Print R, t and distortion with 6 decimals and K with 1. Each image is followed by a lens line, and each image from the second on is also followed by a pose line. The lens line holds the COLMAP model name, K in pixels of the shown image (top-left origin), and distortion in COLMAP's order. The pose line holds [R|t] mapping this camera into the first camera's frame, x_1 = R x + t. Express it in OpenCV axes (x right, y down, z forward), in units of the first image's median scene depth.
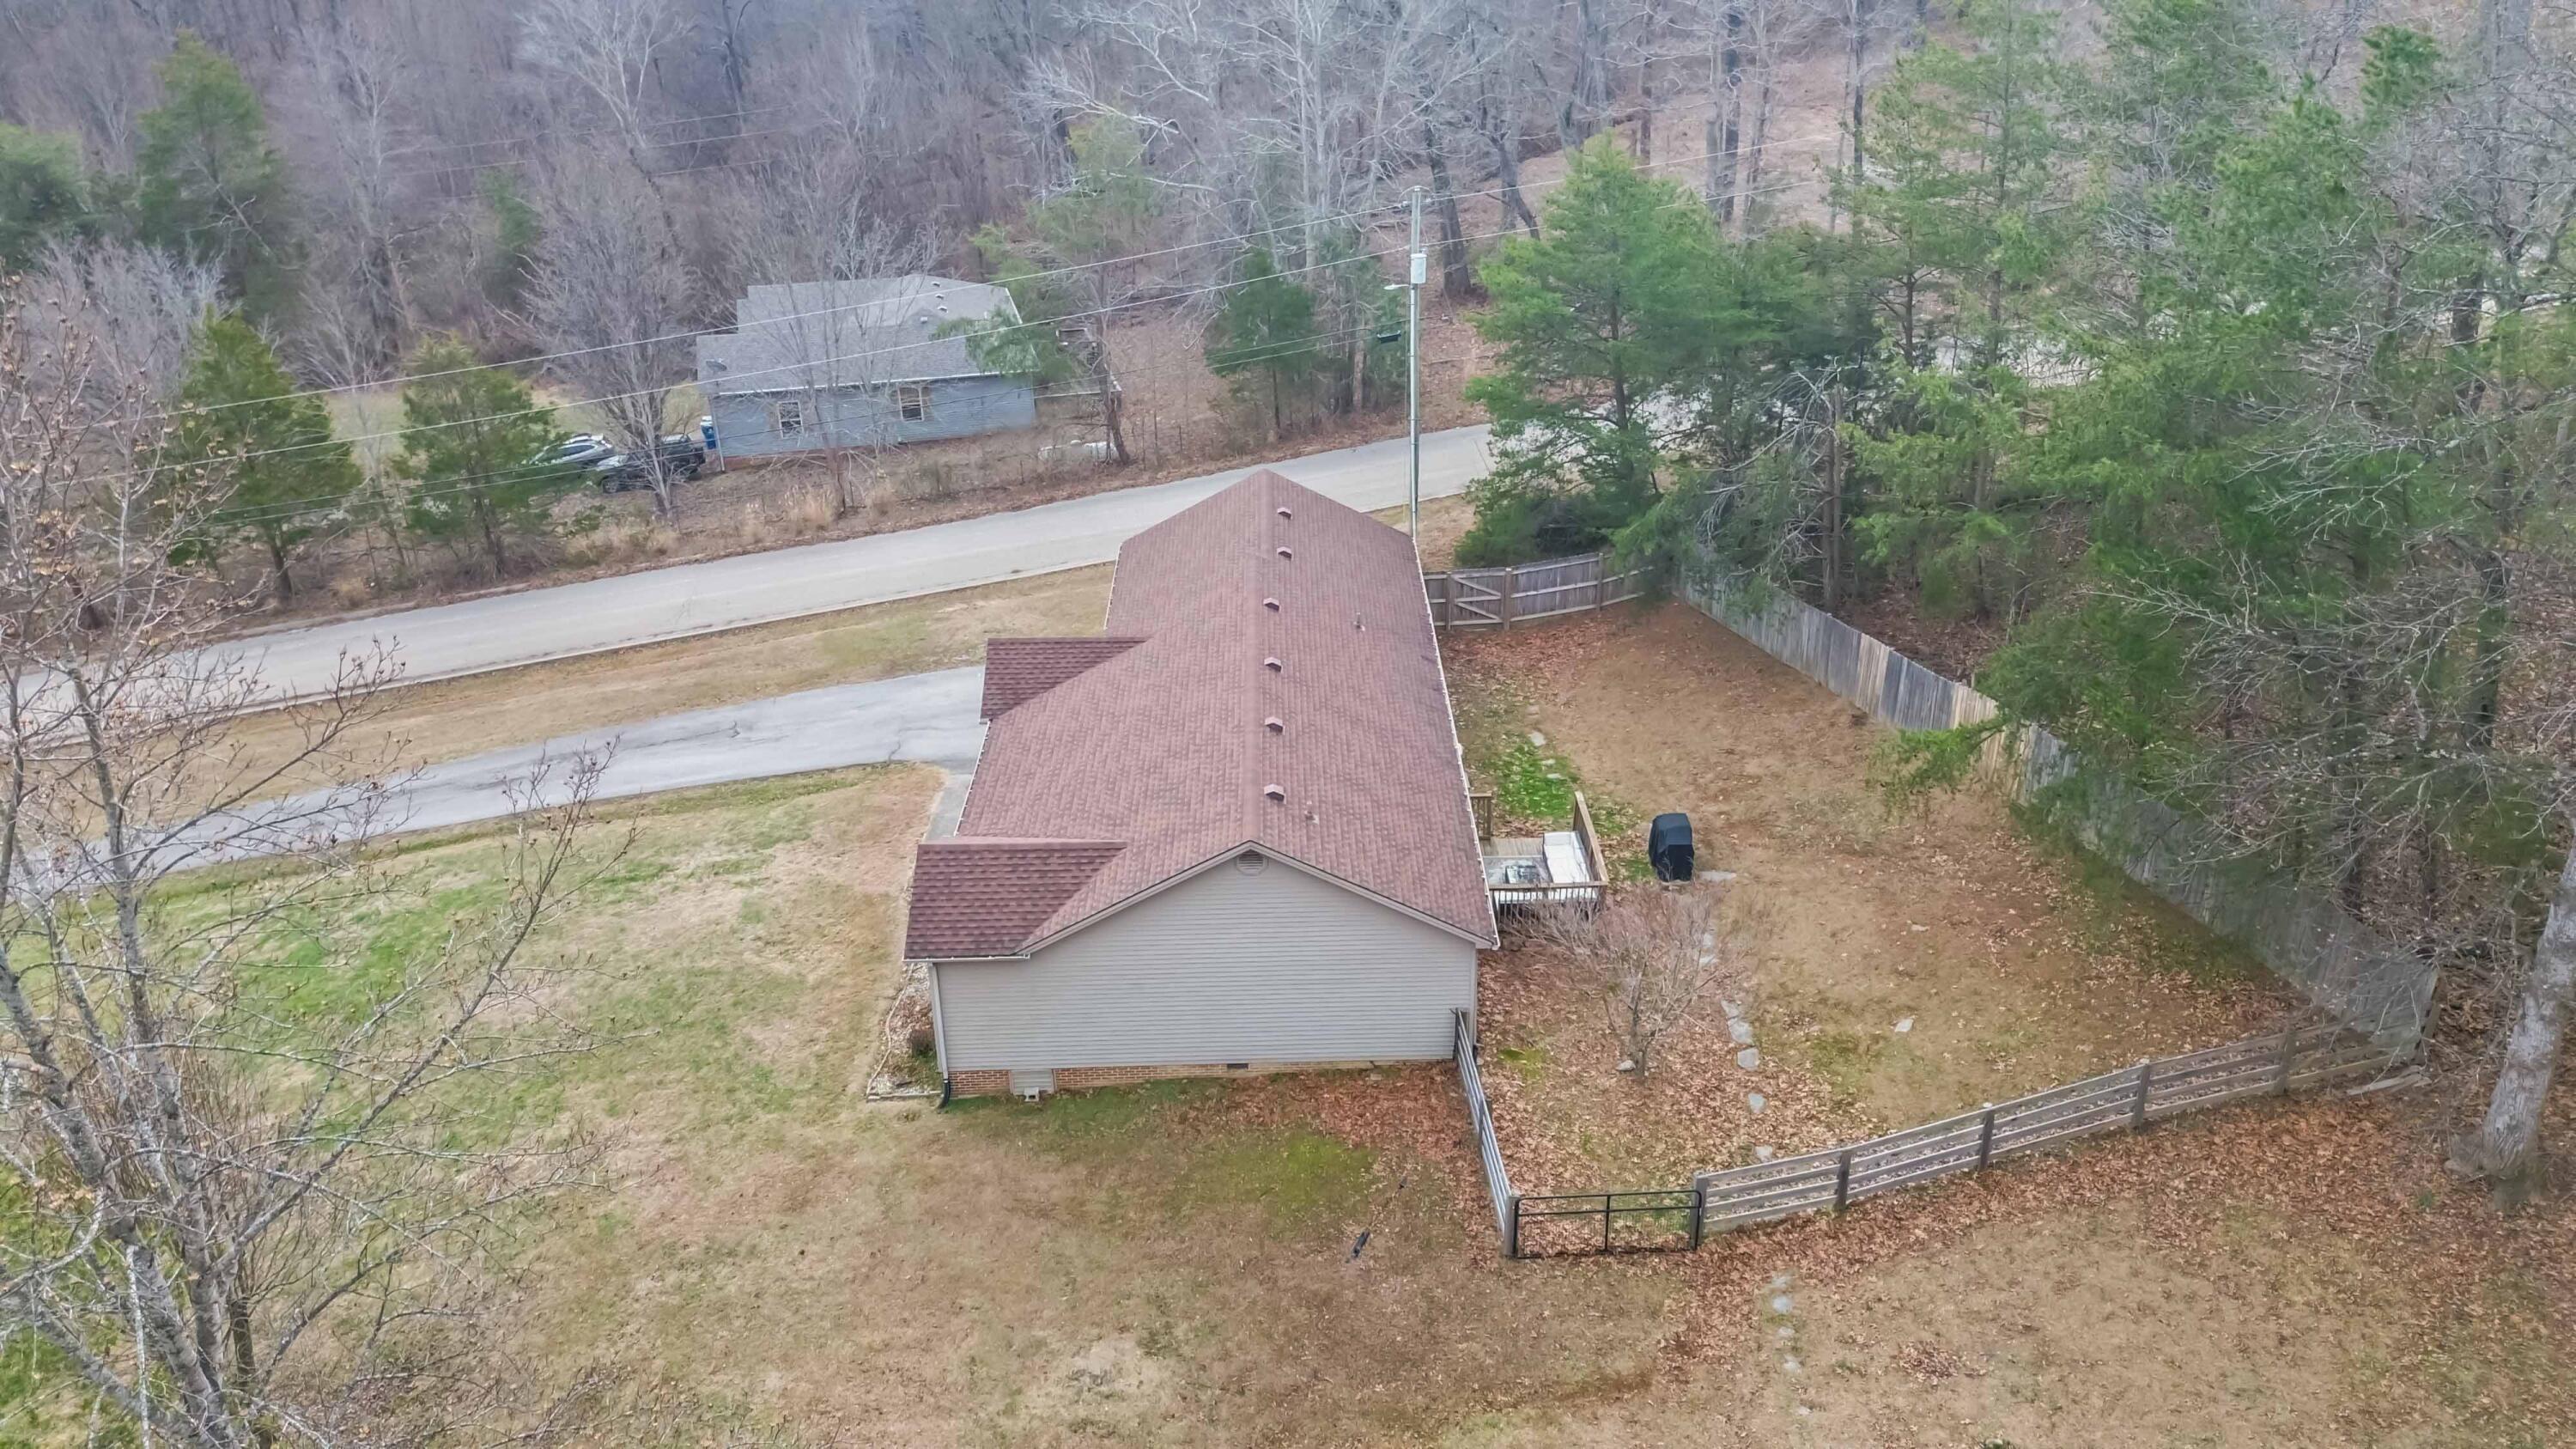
lens RADIAL K [[1791.4, 0, 1288.0], [0, 1791.4, 724.5], [0, 0, 1]] dist [0.052558, -0.001747]
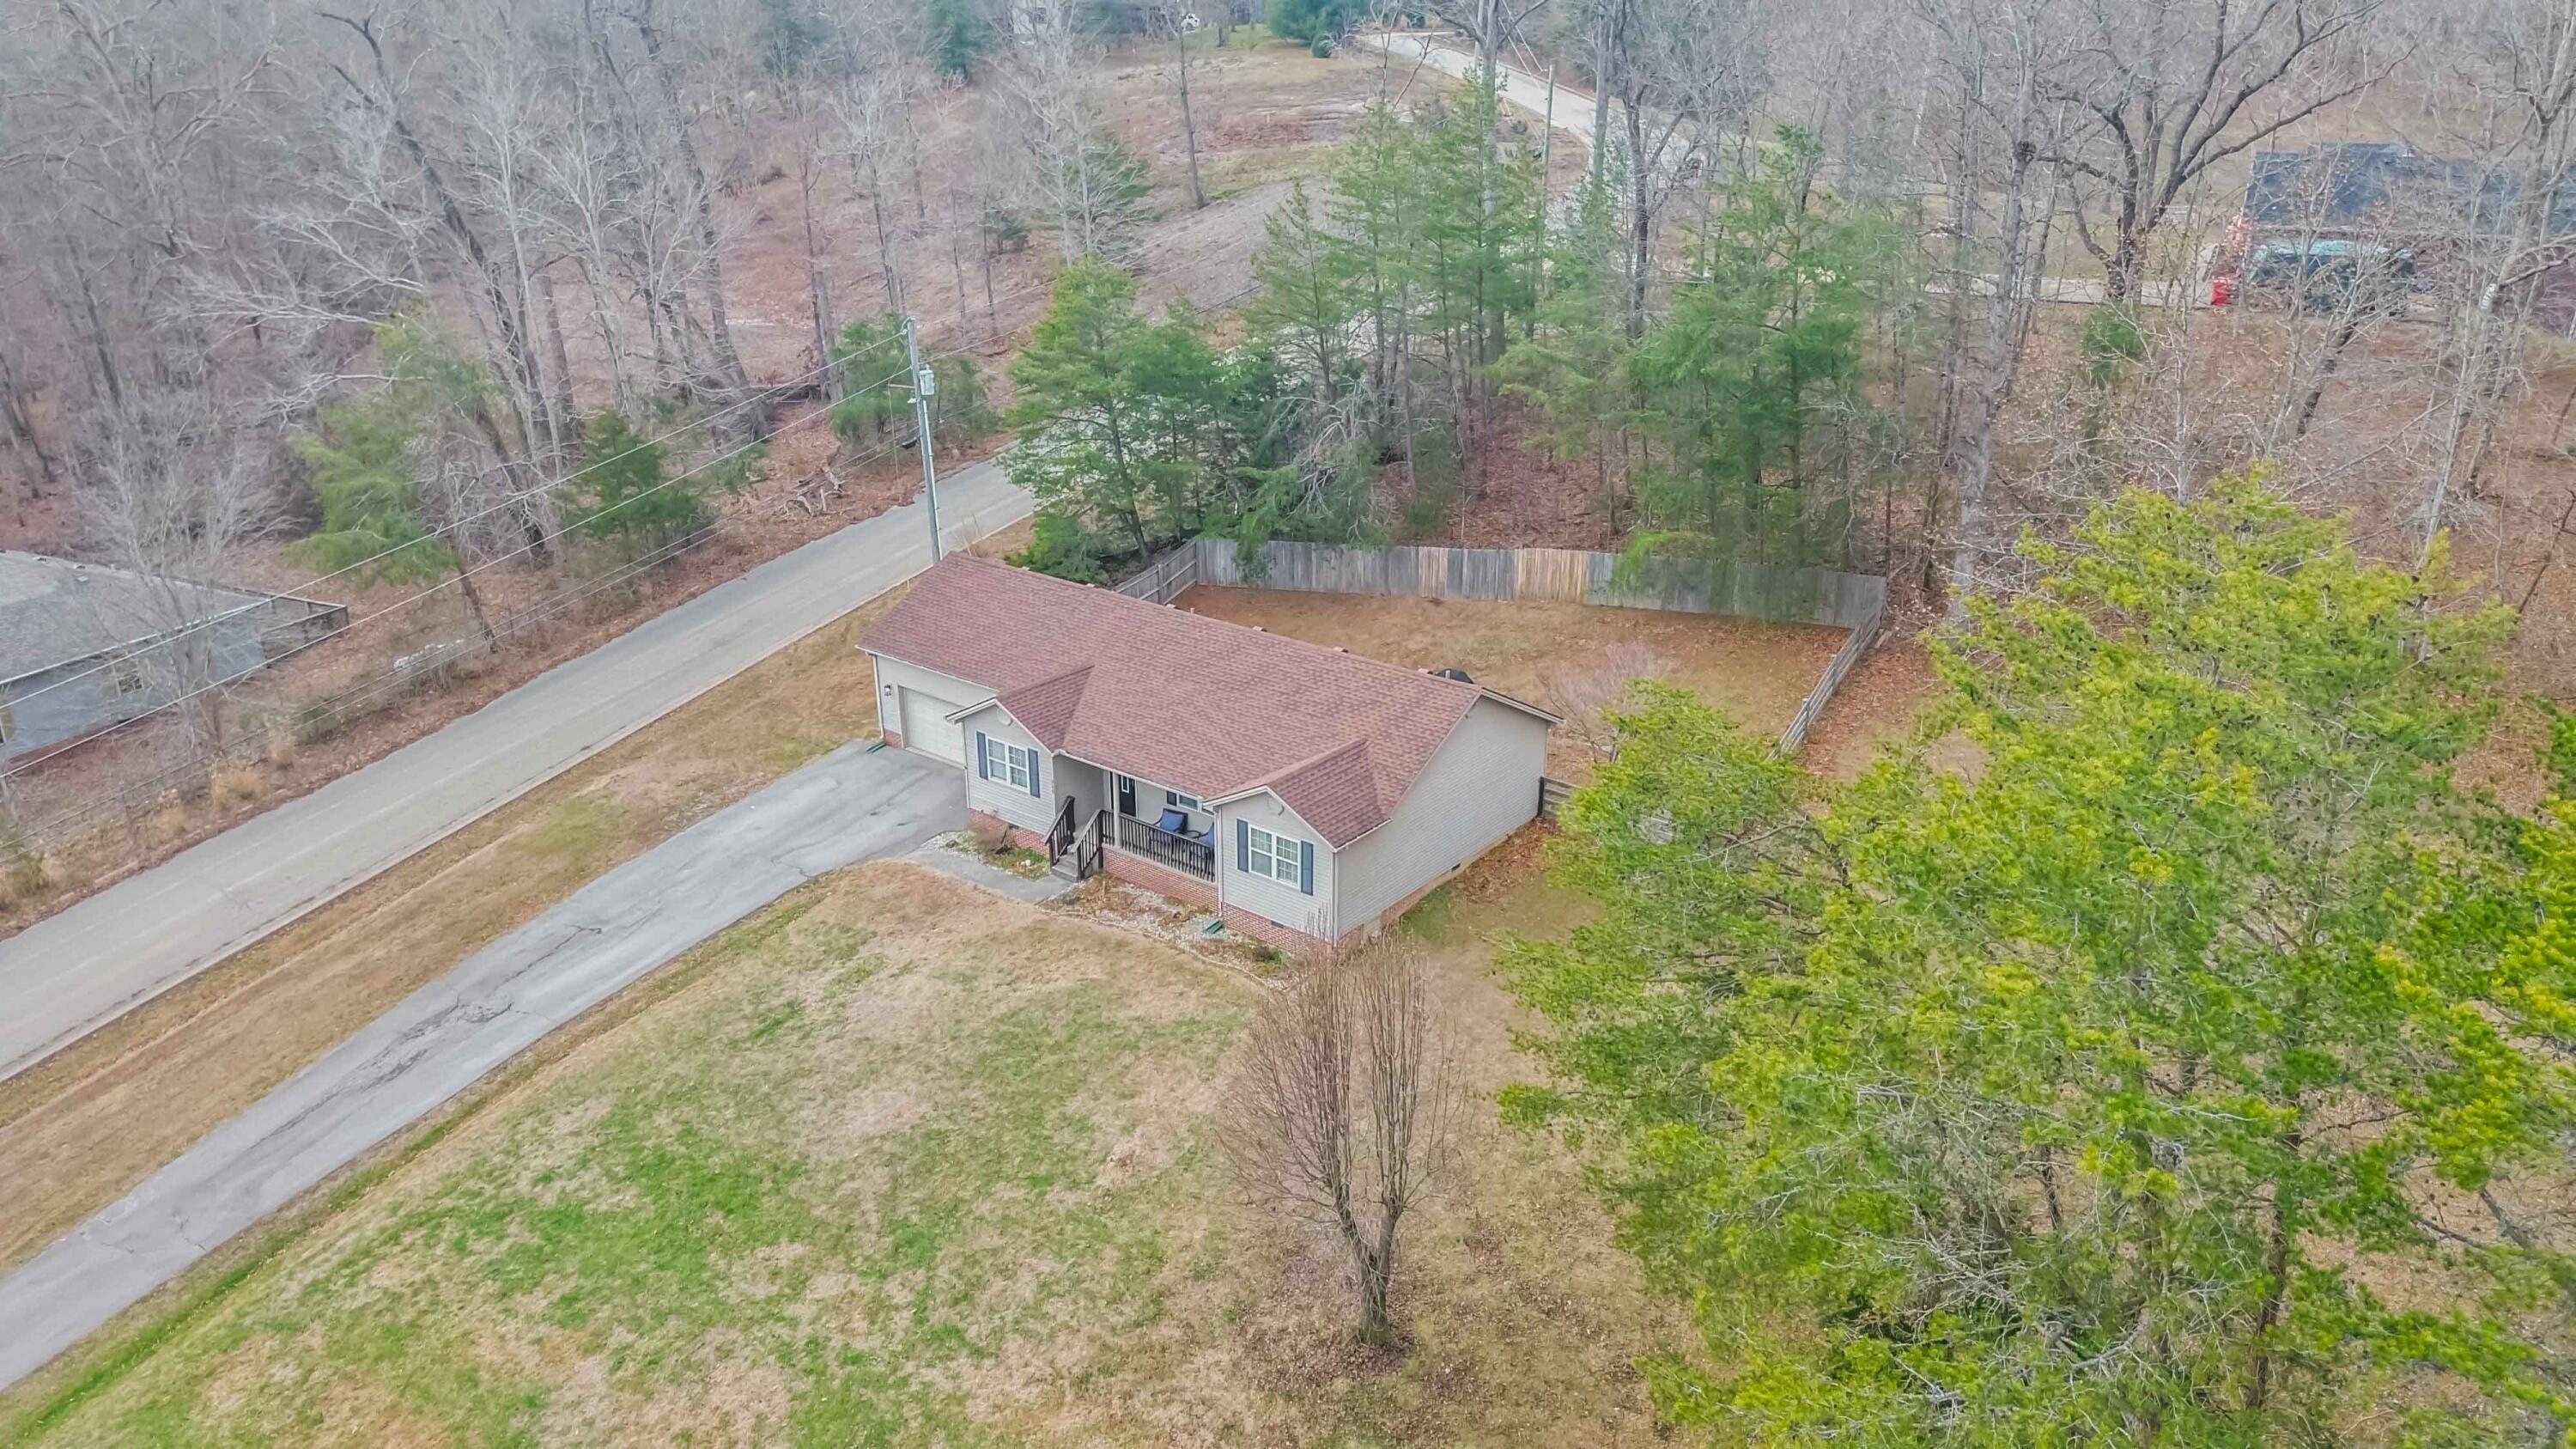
lens RADIAL K [[1753.8, 0, 1249.2], [0, 1753.8, 722.6], [0, 0, 1]] dist [0.041320, -0.000870]
pose [[0.646401, -0.275226, 0.711630, -0.672453], [0.340737, 0.938634, 0.053517, -0.028330], [-0.682689, 0.207885, 0.700513, 0.071322]]
